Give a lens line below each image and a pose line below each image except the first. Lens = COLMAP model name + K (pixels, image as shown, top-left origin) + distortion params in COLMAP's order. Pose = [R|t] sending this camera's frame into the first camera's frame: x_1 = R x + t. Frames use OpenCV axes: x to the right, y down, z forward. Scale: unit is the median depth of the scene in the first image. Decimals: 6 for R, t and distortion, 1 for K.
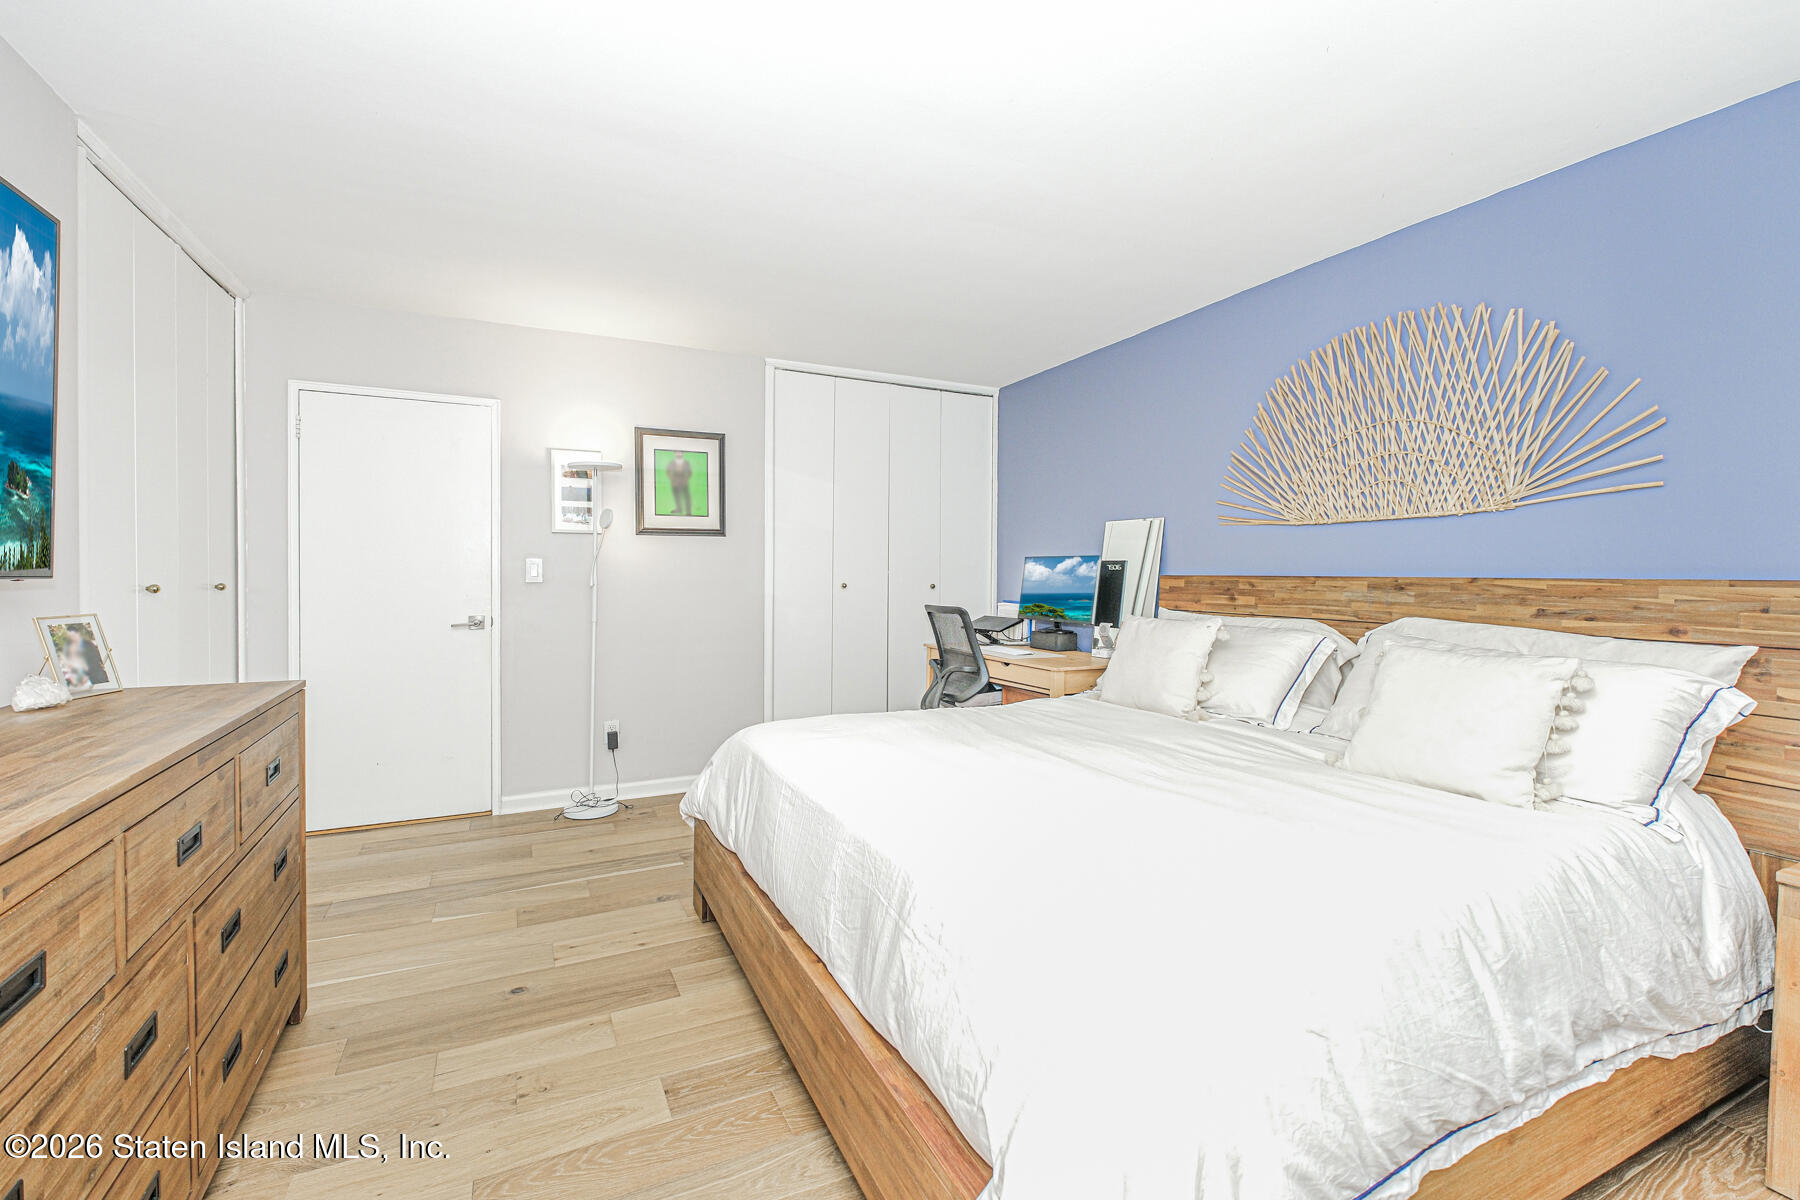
lens RADIAL K [[769.8, 0, 899.3], [0, 769.8, 585.5], [0, 0, 1]] dist [0.001127, 0.000109]
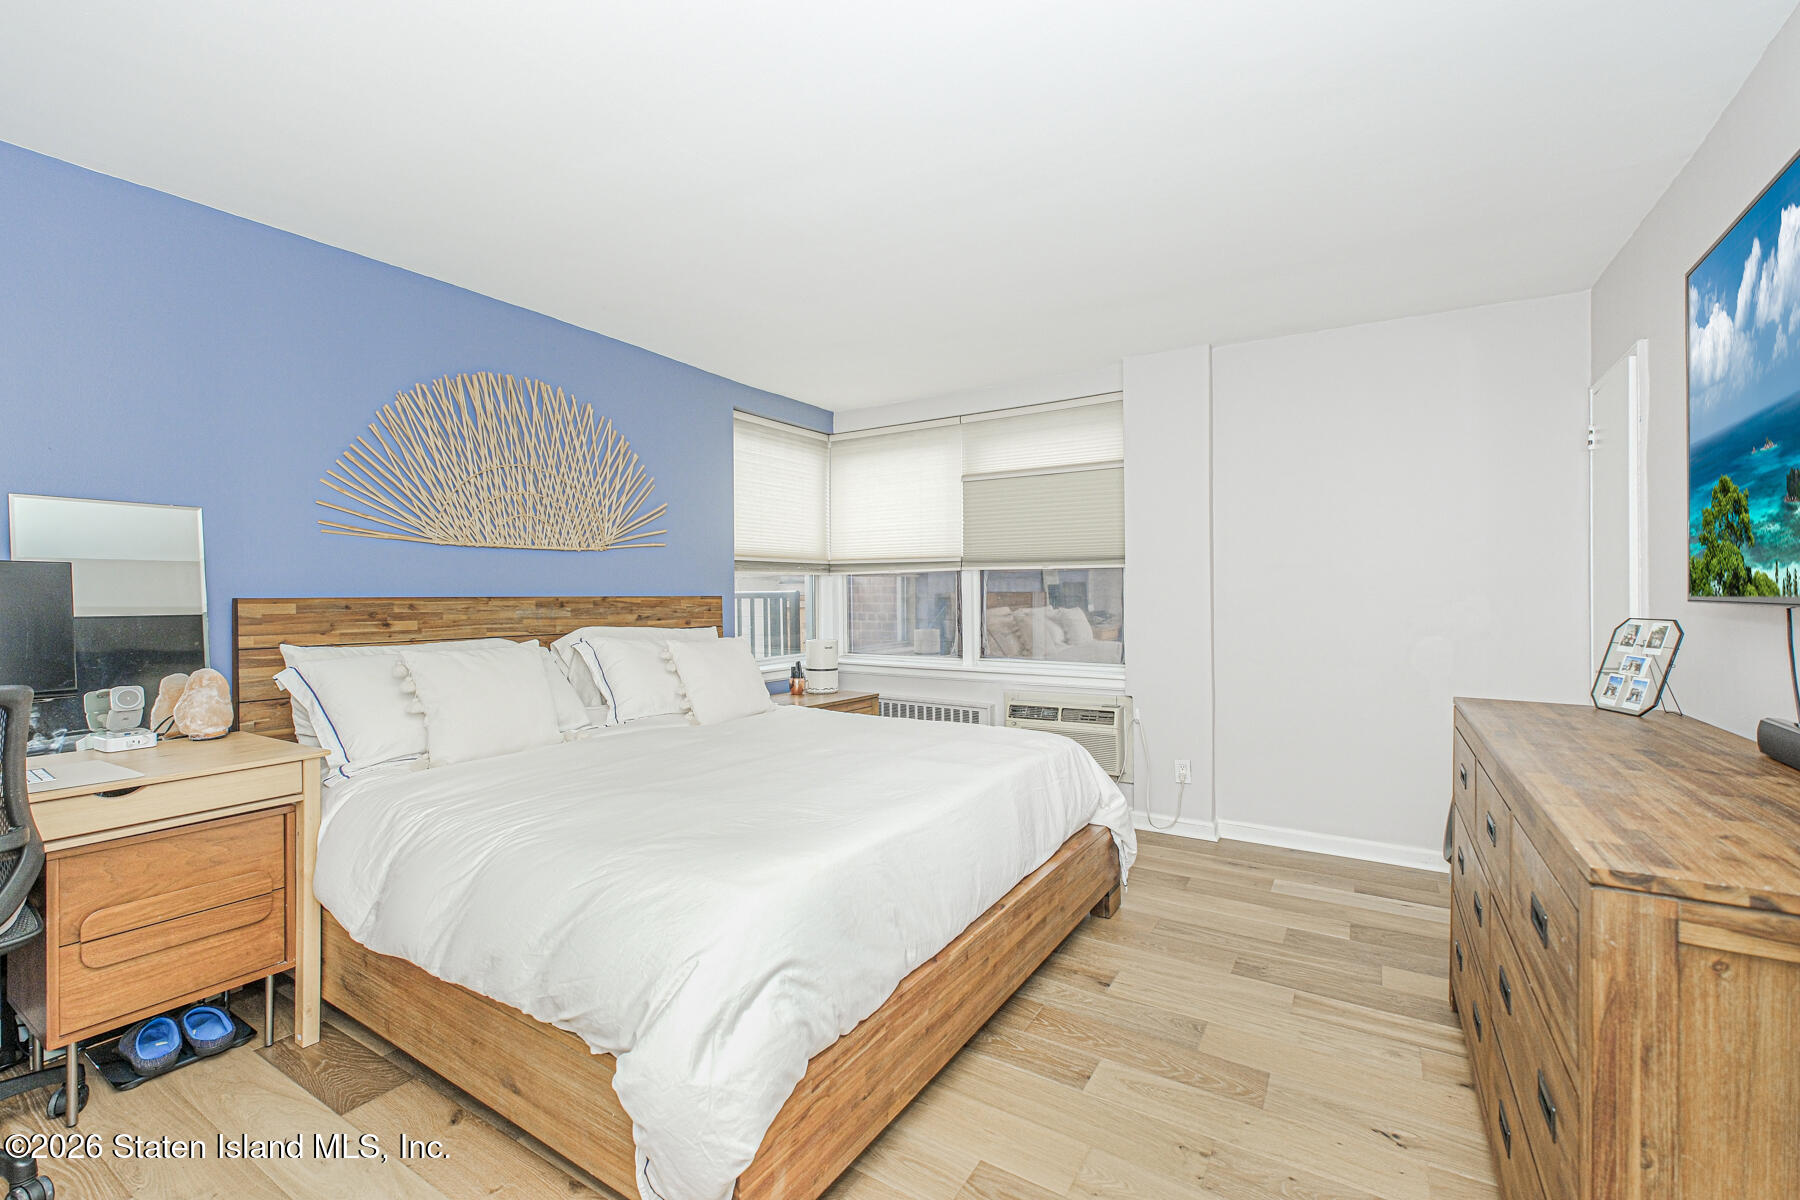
lens RADIAL K [[769.8, 0, 905.2], [0, 769.8, 598.3], [0, 0, 1]] dist [0.001127, 0.000109]
pose [[-0.529839, -0.011249, 0.848024, -0.685521], [0.013006, 0.999687, 0.021386, -0.026504], [-0.847998, 0.022361, -0.529527, 1.131655]]
